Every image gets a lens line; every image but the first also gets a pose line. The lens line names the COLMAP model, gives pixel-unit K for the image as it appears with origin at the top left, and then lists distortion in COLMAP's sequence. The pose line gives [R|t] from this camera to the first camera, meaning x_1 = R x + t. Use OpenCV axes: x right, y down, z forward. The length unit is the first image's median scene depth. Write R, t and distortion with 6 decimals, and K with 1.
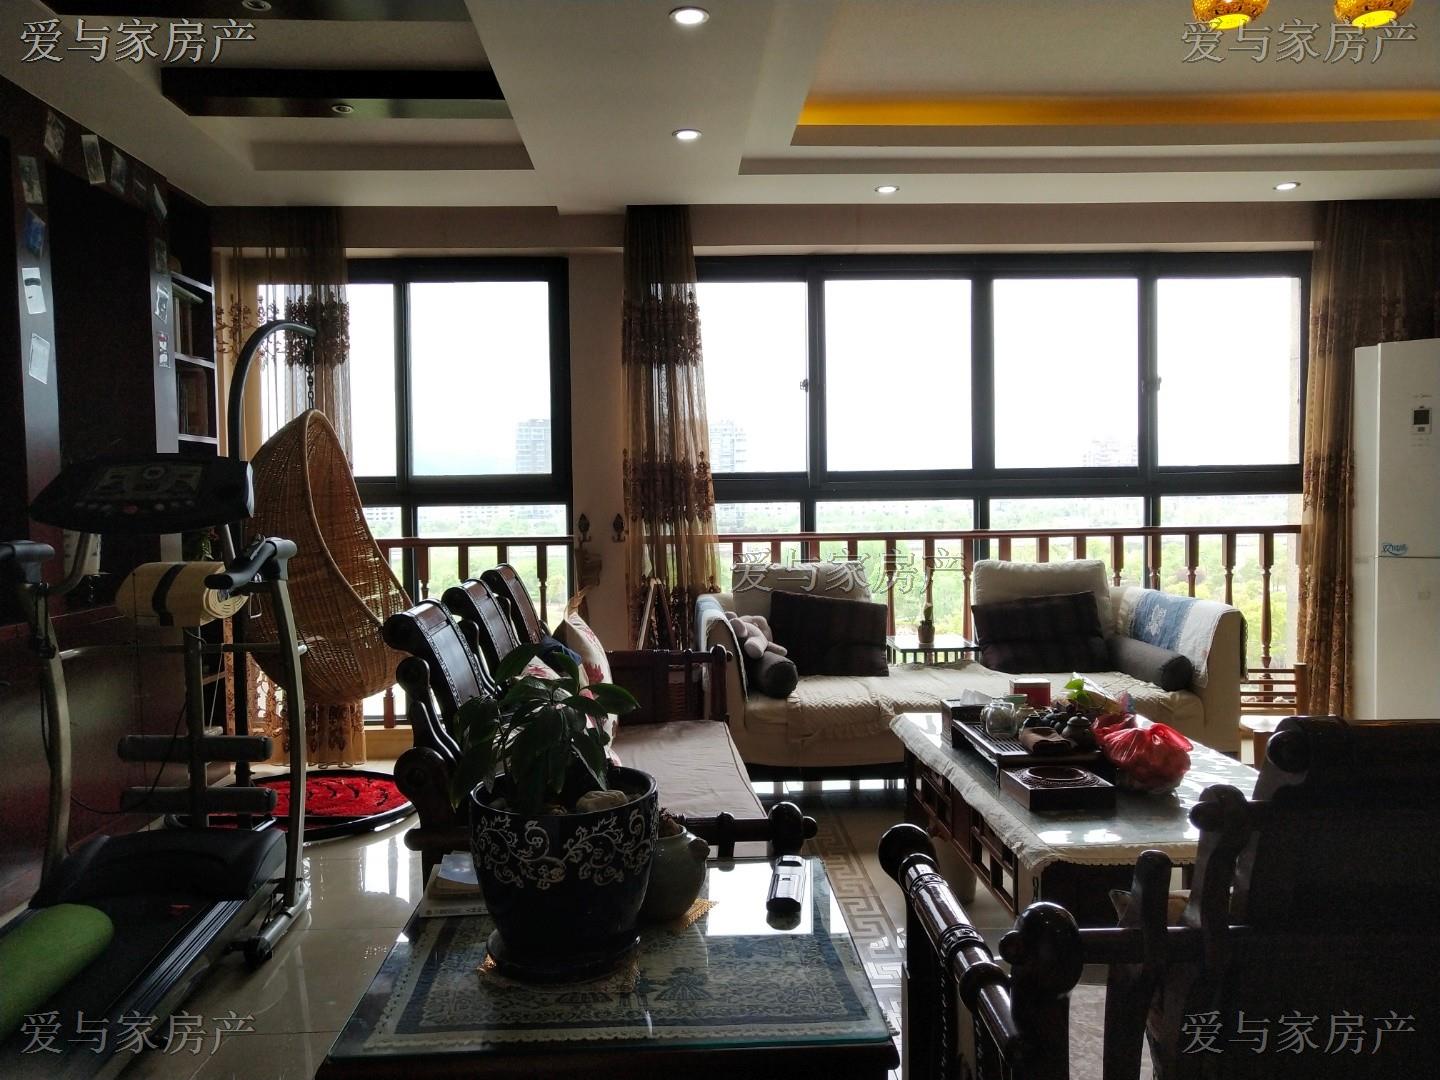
lens RADIAL K [[1084.1, 0, 714.2], [0, 1084.1, 545.8], [0, 0, 1]] dist [0.004955, -0.002807]
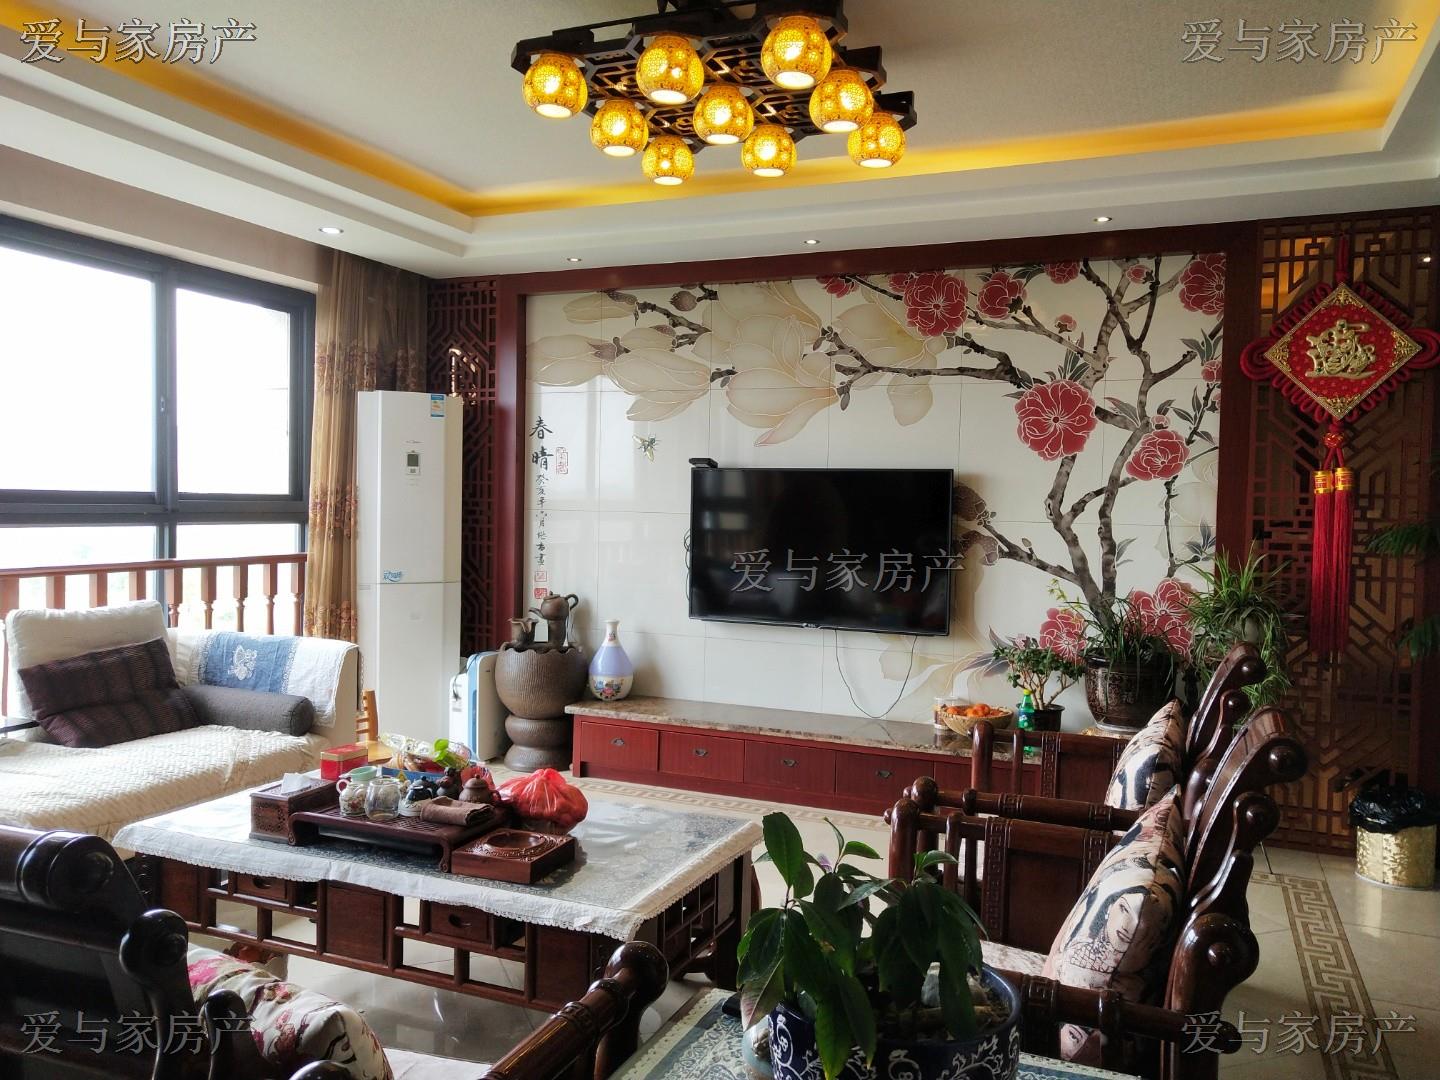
lens RADIAL K [[1084.1, 0, 719.8], [0, 1084.1, 534.1], [0, 0, 1]] dist [0.004955, -0.002807]
pose [[0.424653, 0.001270, 0.905355, -0.233432], [0.020672, 0.999725, -0.011098, -0.020301], [-0.905120, 0.023428, 0.424510, 0.215546]]
